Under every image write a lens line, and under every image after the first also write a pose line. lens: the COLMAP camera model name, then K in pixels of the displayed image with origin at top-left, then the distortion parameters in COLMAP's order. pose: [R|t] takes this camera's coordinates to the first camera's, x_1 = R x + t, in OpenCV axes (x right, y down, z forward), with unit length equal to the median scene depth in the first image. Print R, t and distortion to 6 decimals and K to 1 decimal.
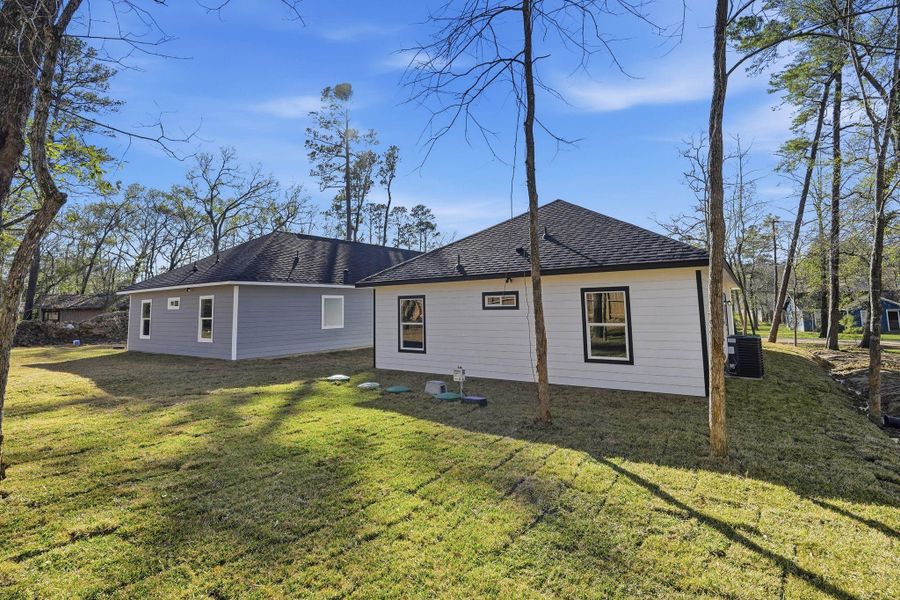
lens RADIAL K [[442.6, 0, 450.0], [0, 442.6, 300.0], [0, 0, 1]] dist [-0.000034, 0.000304]
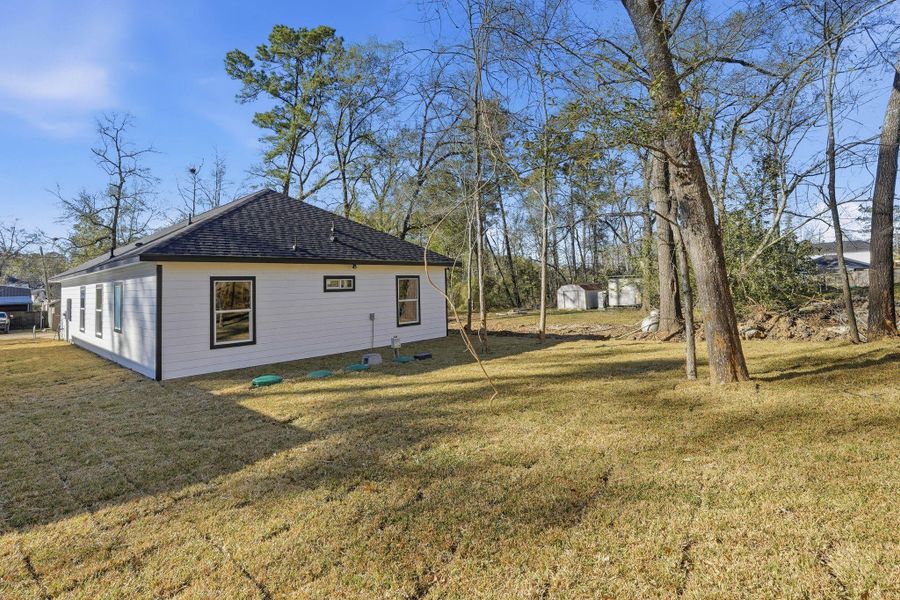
lens RADIAL K [[442.6, 0, 450.0], [0, 442.6, 300.0], [0, 0, 1]] dist [-0.000034, 0.000304]
pose [[0.122821, -0.018143, 0.992263, -1.035994], [0.005834, 0.999829, 0.017559, 0.026007], [-0.992412, 0.003632, 0.122906, 0.614997]]
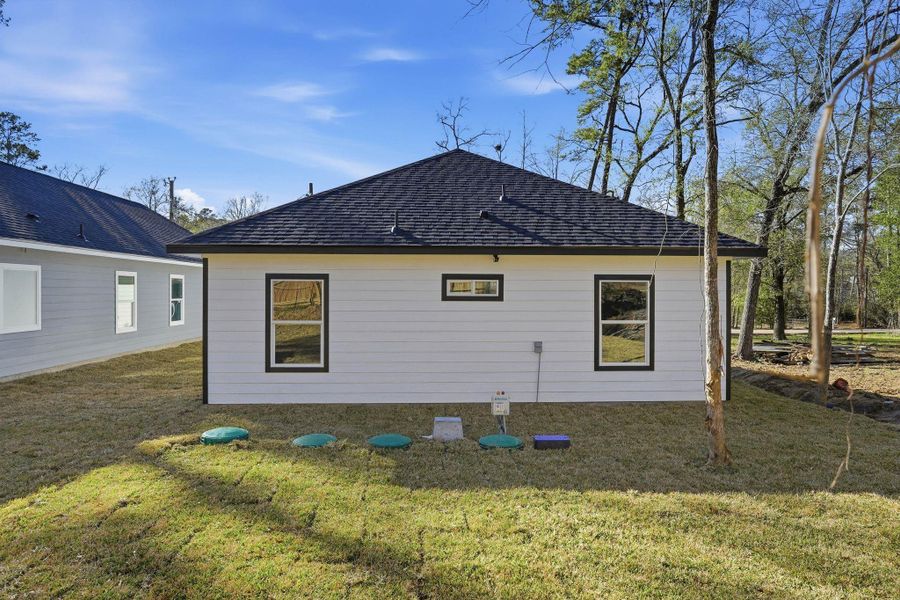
lens RADIAL K [[581.4, 0, 450.0], [0, 581.4, 300.0], [0, 0, 1]] dist [0.000640, 0.000592]
pose [[0.787631, 0.017442, 0.615901, -0.488942], [-0.029986, 0.999500, 0.010042, 0.013346], [-0.615418, -0.026378, 0.787760, 0.338480]]
